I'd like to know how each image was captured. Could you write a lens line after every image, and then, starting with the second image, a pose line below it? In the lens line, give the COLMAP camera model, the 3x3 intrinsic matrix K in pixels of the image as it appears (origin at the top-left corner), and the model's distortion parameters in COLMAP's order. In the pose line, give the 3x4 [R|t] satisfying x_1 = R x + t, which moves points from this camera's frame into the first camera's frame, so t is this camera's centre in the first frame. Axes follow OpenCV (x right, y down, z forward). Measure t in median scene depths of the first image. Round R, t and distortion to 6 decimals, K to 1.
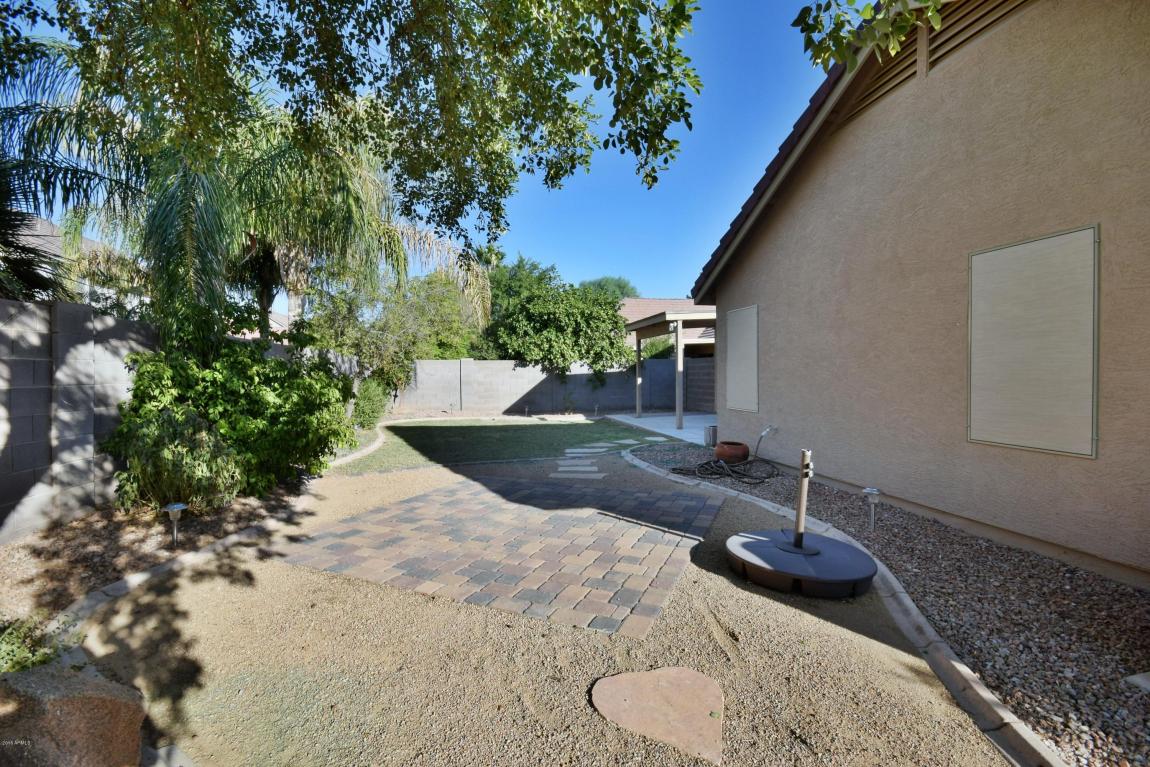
lens RADIAL K [[508.5, 0, 571.7], [0, 508.5, 382.2], [0, 0, 1]] dist [0.009087, -0.011377]
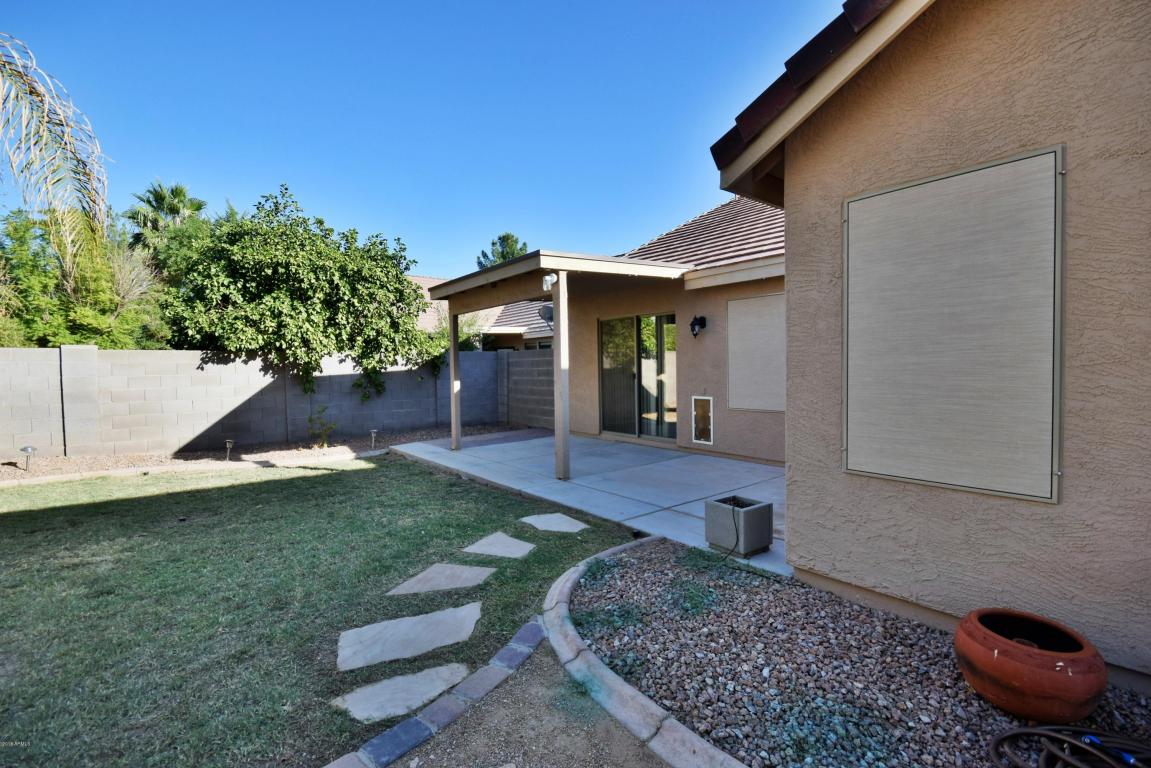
lens RADIAL K [[508.9, 0, 572.2], [0, 508.9, 382.7], [0, 0, 1]] dist [0.009087, -0.011377]
pose [[0.890406, -0.019337, 0.454756, -0.012288], [0.016991, 0.999813, 0.009247, -0.008448], [-0.454849, -0.000507, 0.890568, 0.363380]]
